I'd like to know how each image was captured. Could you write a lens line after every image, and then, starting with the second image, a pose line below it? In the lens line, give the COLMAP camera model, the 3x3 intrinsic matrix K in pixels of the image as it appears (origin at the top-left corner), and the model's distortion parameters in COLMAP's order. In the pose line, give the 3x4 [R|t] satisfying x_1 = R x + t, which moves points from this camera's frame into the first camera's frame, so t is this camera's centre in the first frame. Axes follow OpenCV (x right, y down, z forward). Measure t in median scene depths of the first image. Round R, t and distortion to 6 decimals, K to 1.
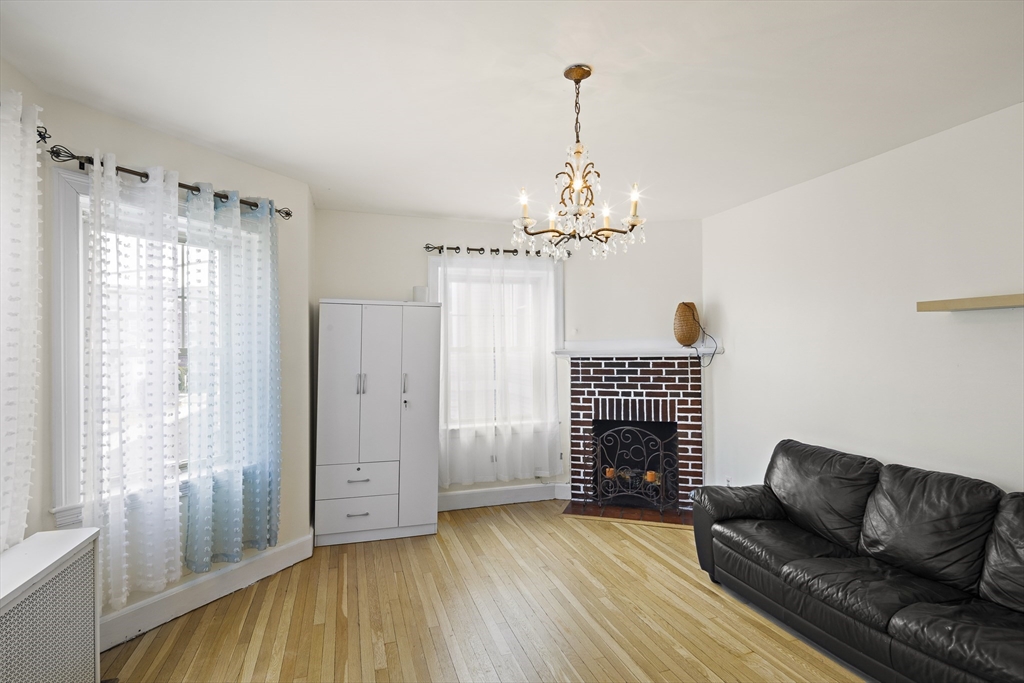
lens RADIAL K [[500.8, 0, 513.0], [0, 500.8, 339.1], [0, 0, 1]] dist [-0.001389, -0.001097]
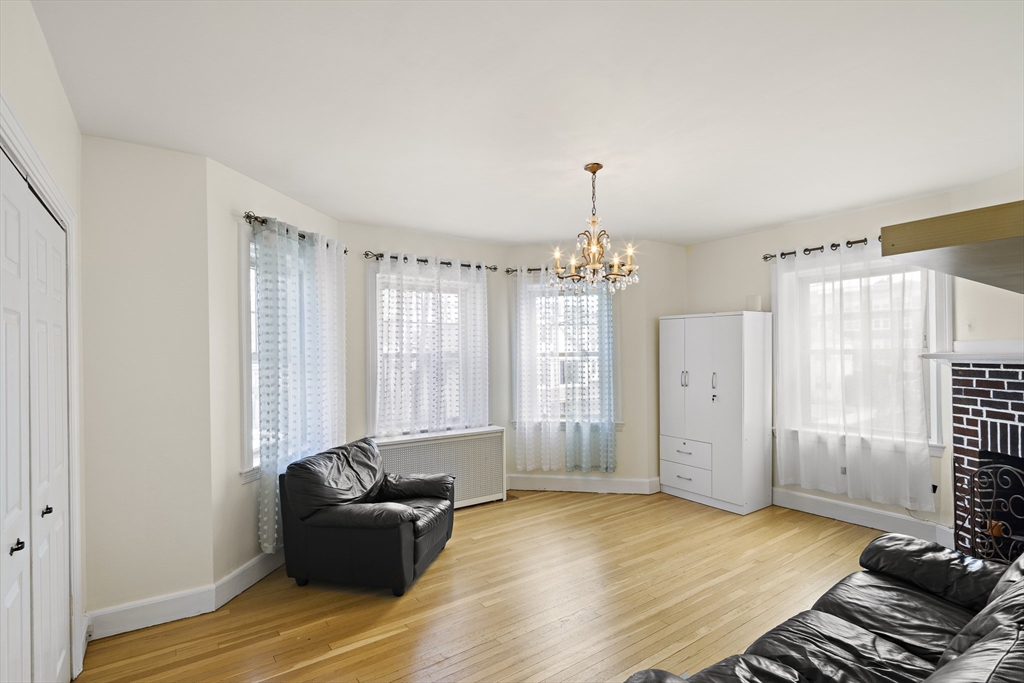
lens RADIAL K [[500.8, 0, 514.4], [0, 500.8, 345.7], [0, 0, 1]] dist [-0.001389, -0.001097]
pose [[0.293843, -0.011693, -0.955782, 0.658501], [0.025224, 0.999672, -0.004475, -0.002642], [0.955521, -0.022793, 0.294042, 0.152447]]
